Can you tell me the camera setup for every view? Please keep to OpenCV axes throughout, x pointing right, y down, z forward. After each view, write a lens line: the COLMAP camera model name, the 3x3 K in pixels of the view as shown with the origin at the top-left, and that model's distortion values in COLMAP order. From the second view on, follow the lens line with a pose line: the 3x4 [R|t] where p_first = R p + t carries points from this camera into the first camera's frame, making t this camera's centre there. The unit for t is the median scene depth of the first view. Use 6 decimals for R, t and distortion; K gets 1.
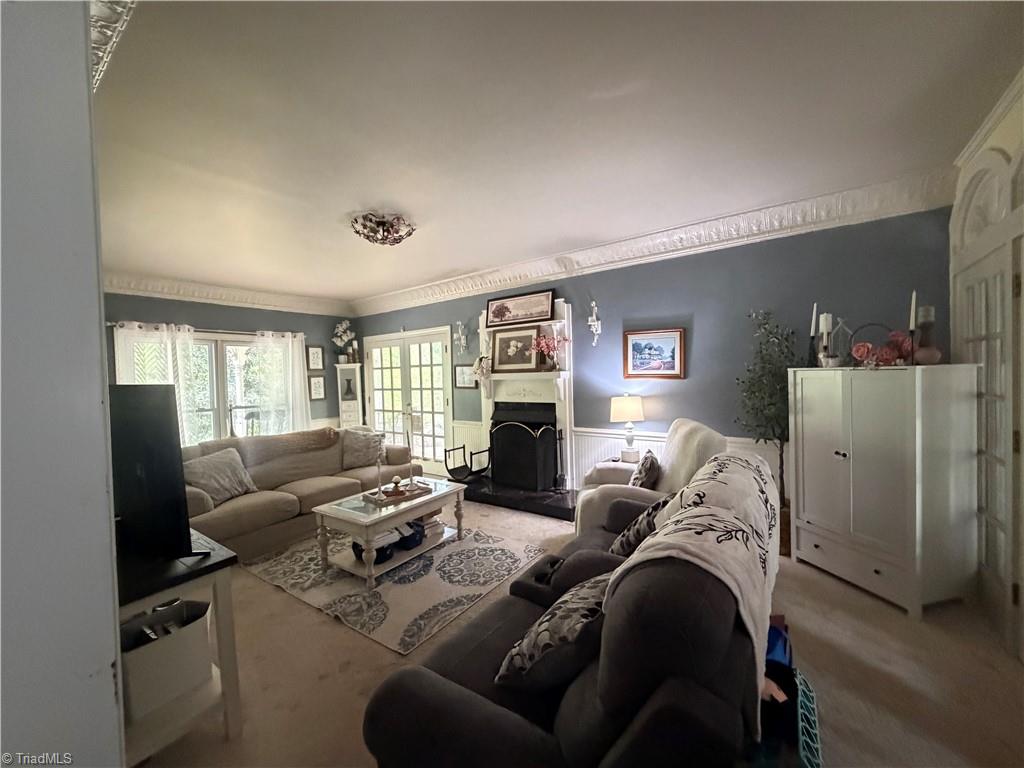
lens RADIAL K [[409.6, 0, 509.2], [0, 409.6, 382.7], [0, 0, 1]] dist [-0.008780, 0.002270]
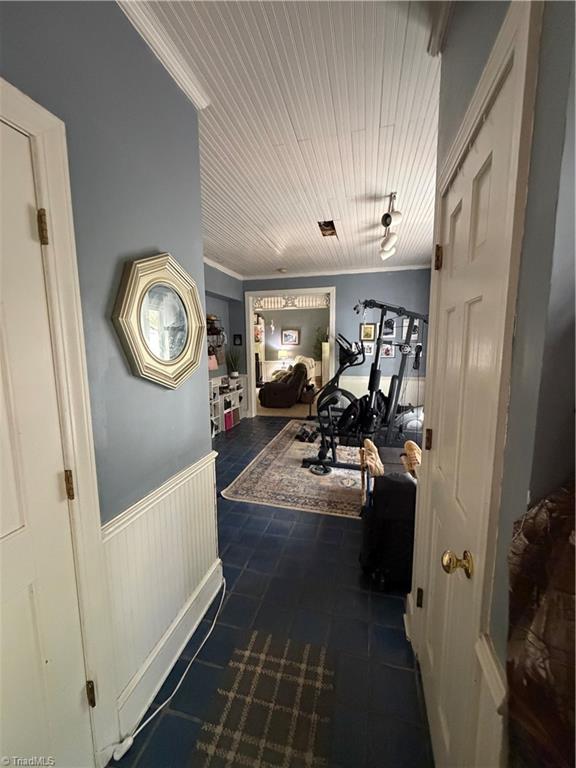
lens RADIAL K [[307.2, 0, 286.6], [0, 307.2, 384.0], [0, 0, 1]] dist [-0.008780, 0.002270]
pose [[0.932806, -0.028539, 0.359248, -0.548503], [-0.008577, 0.994819, 0.101300, 0.050120], [-0.360277, -0.097574, 0.927728, -1.263886]]
